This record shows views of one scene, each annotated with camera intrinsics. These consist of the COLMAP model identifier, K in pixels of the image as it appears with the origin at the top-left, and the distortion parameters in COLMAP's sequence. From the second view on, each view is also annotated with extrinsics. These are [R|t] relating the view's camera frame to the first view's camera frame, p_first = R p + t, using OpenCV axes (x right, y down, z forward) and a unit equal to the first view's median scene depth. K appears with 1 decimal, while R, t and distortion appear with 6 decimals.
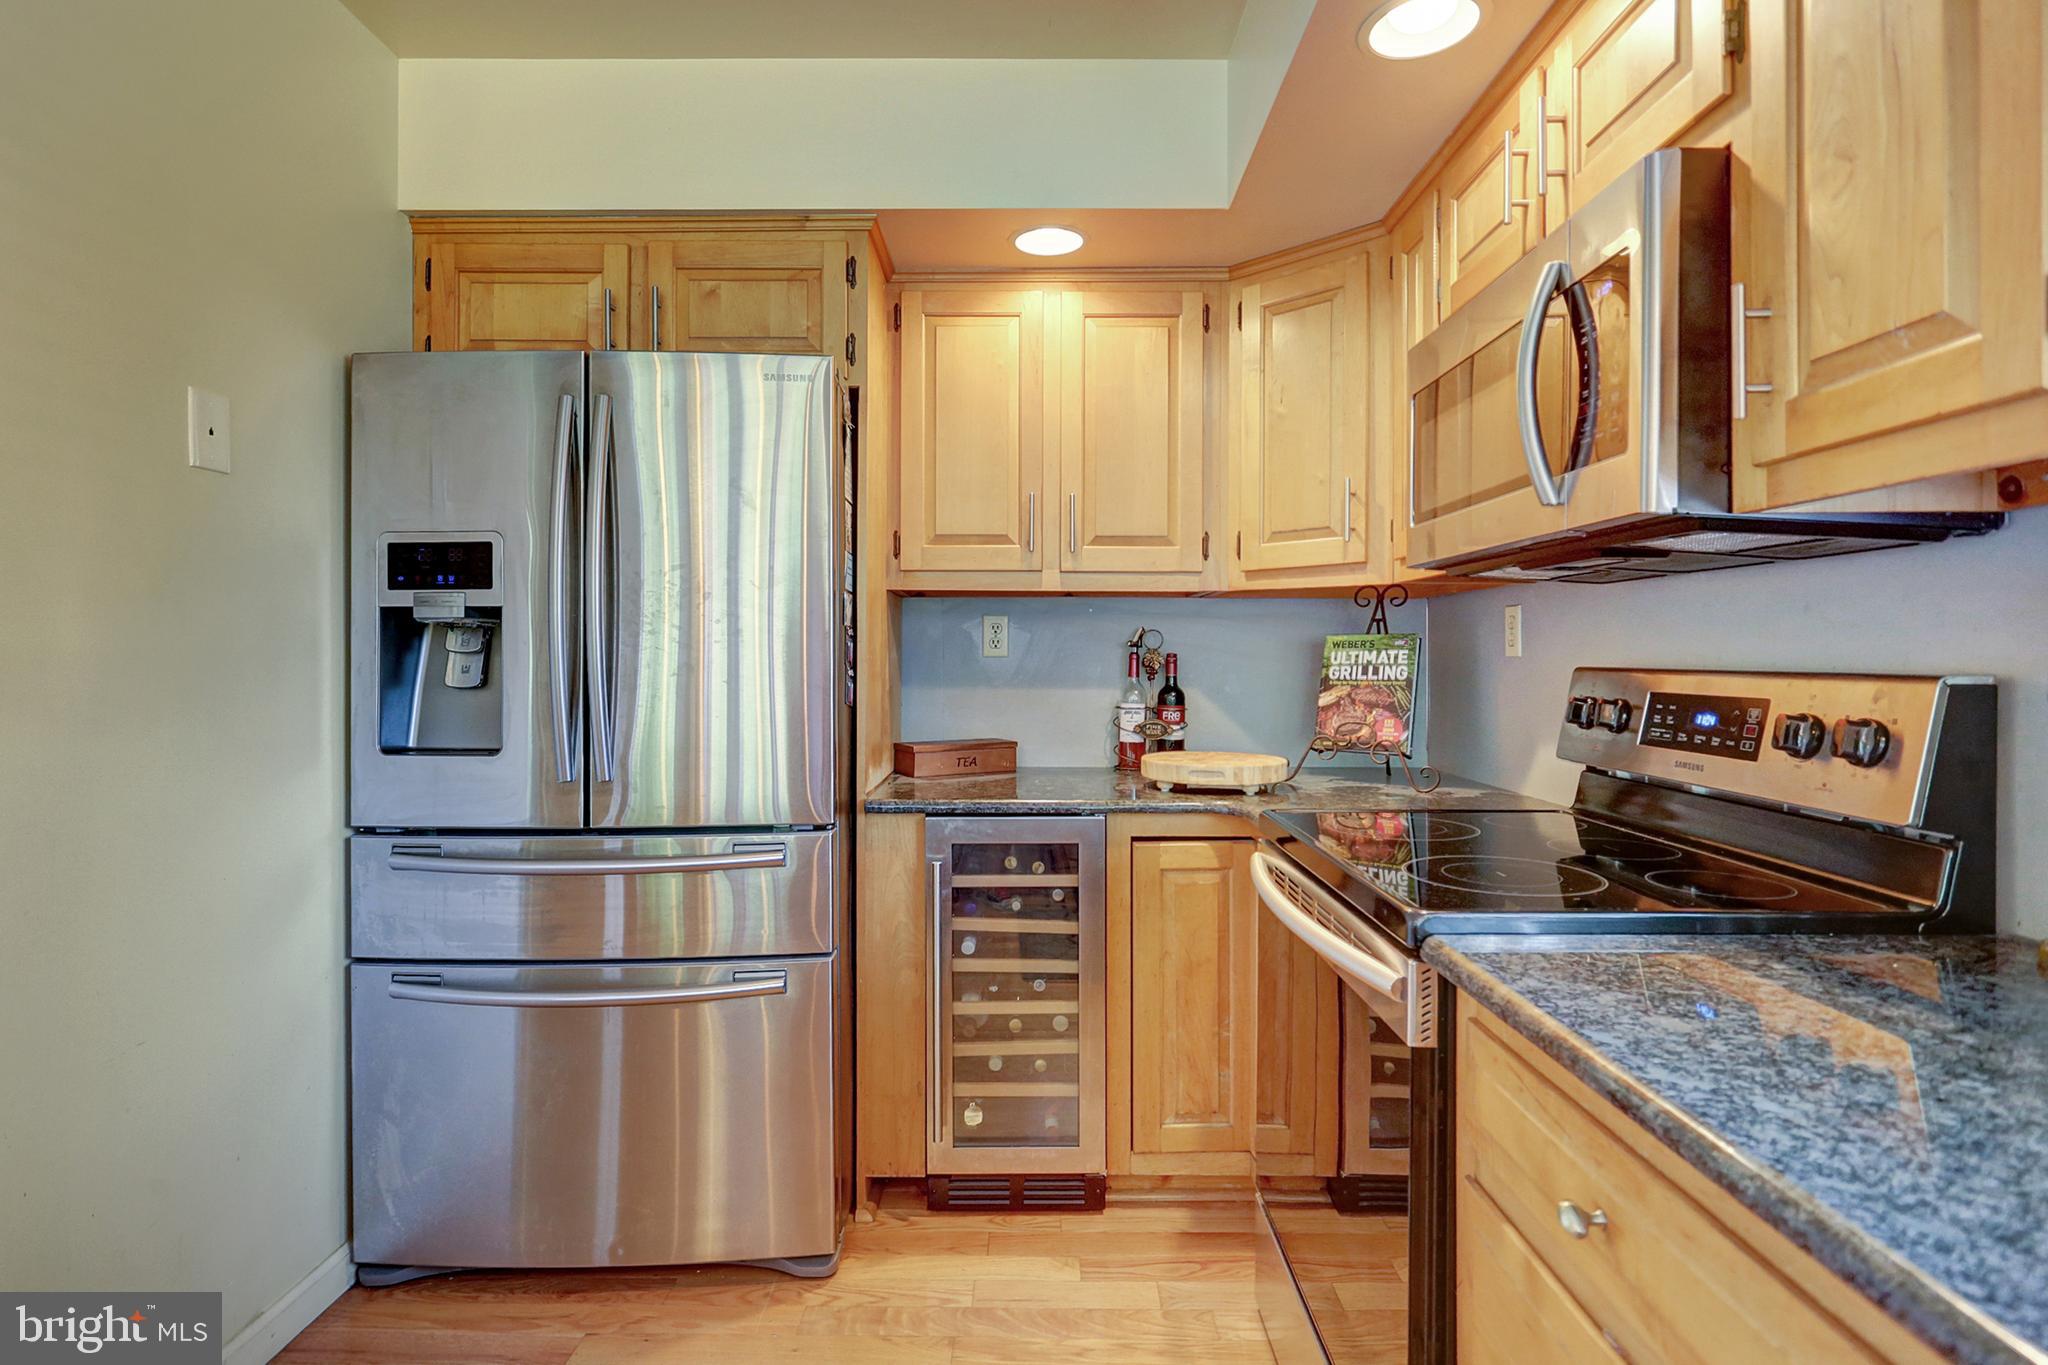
lens RADIAL K [[1031.3, 0, 1029.4], [0, 1031.3, 660.2], [0, 0, 1]] dist [-0.001473, -0.000109]
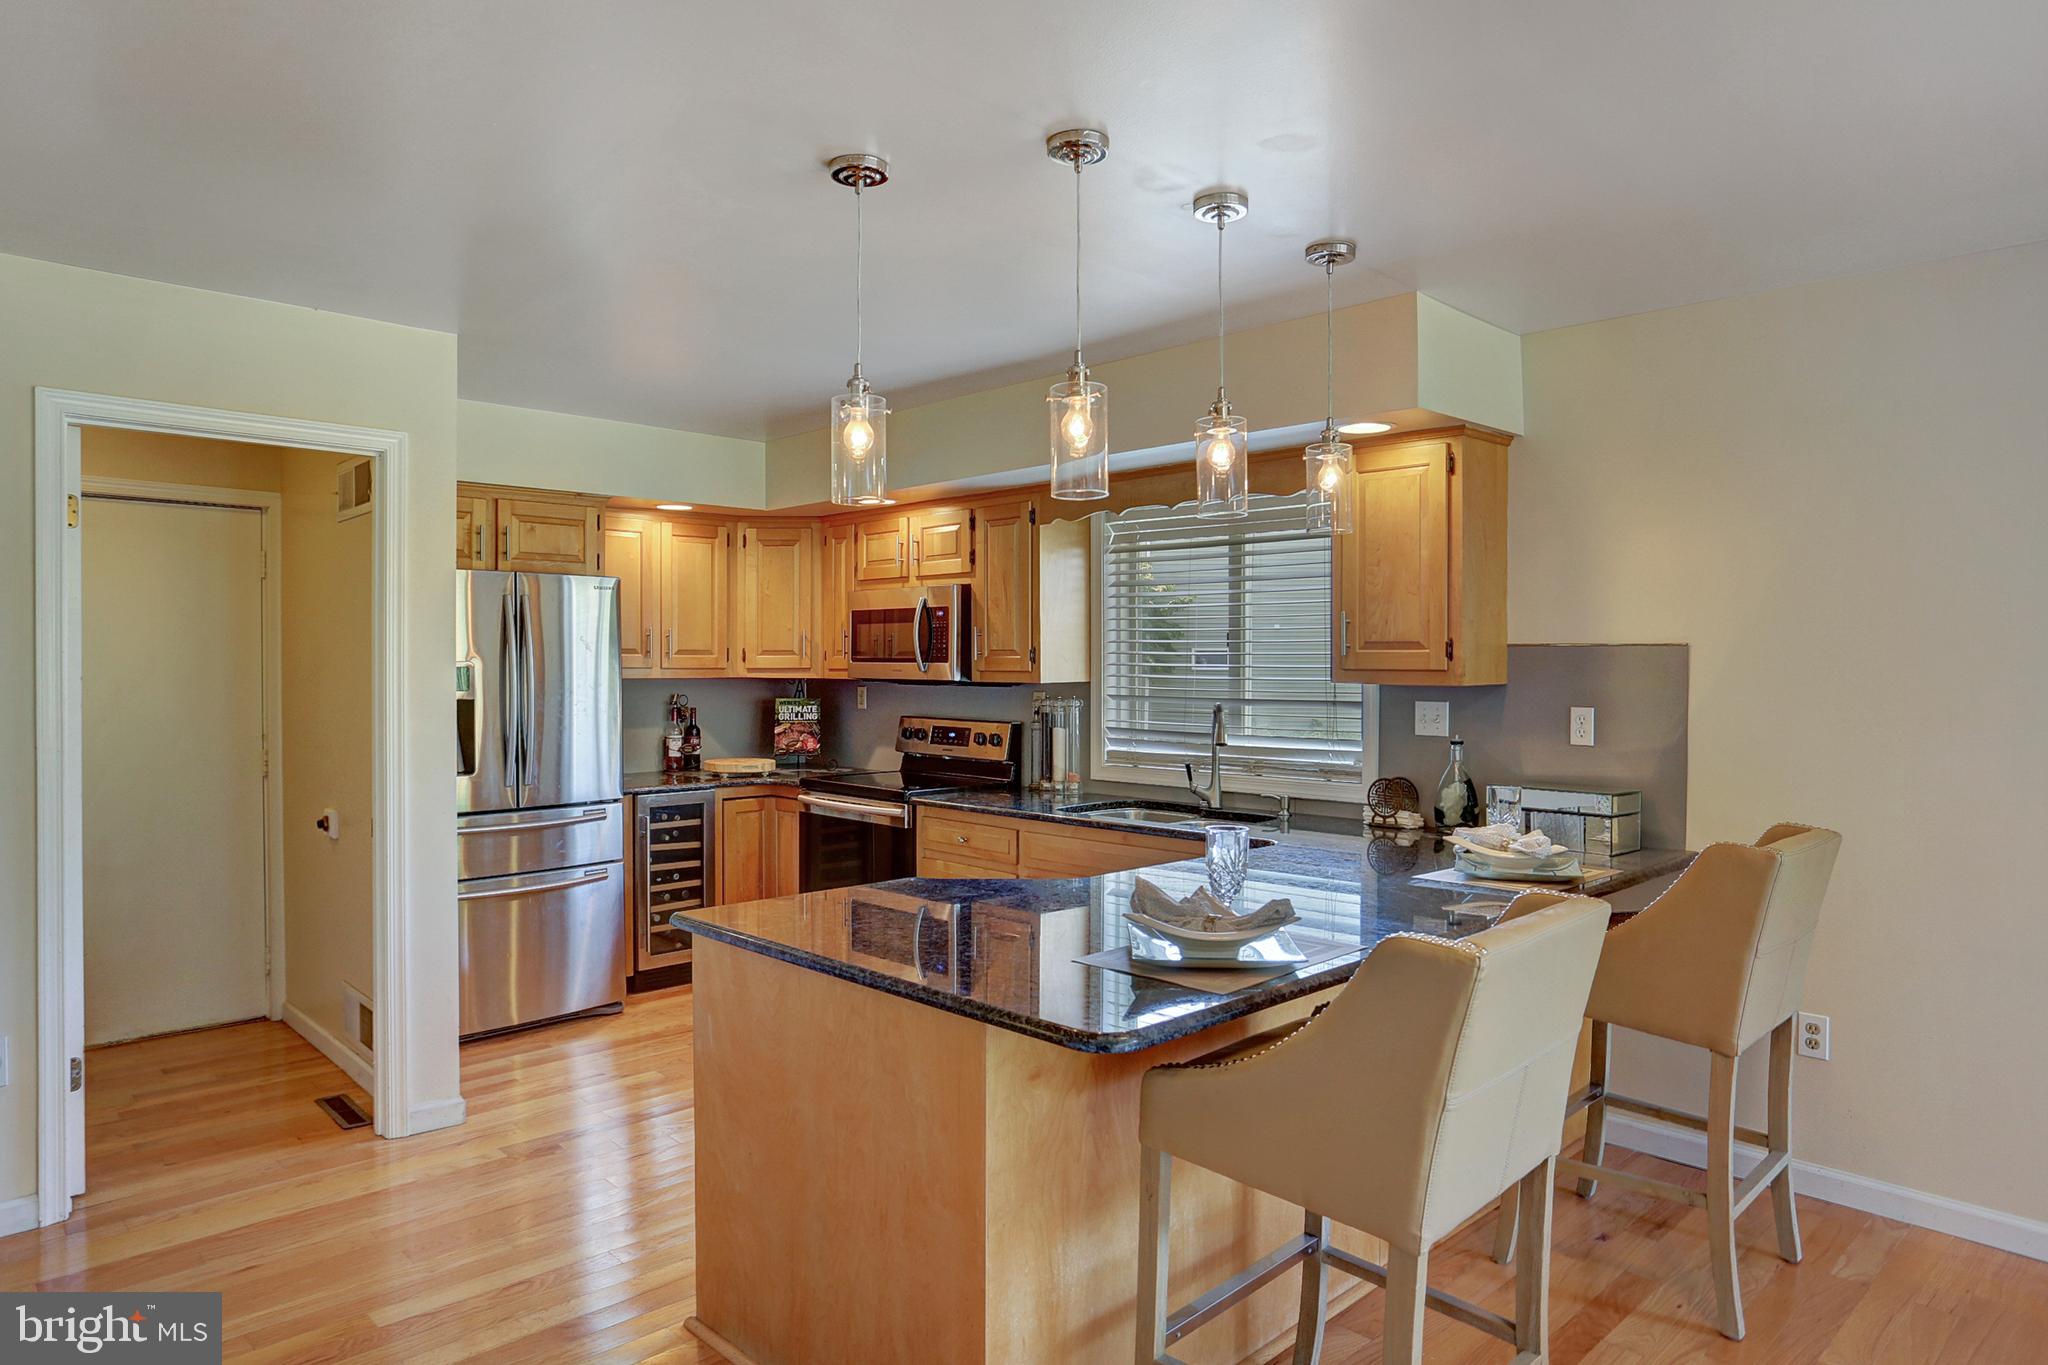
lens RADIAL K [[1245.2, 0, 1018.2], [0, 1245.2, 677.1], [0, 0, 1]] dist [-0.088085, 0.063981]
pose [[0.715343, -0.006954, 0.698739, -1.248512], [-0.000466, 0.999946, 0.010429, -0.106259], [-0.698773, -0.007786, 0.715301, -1.249937]]
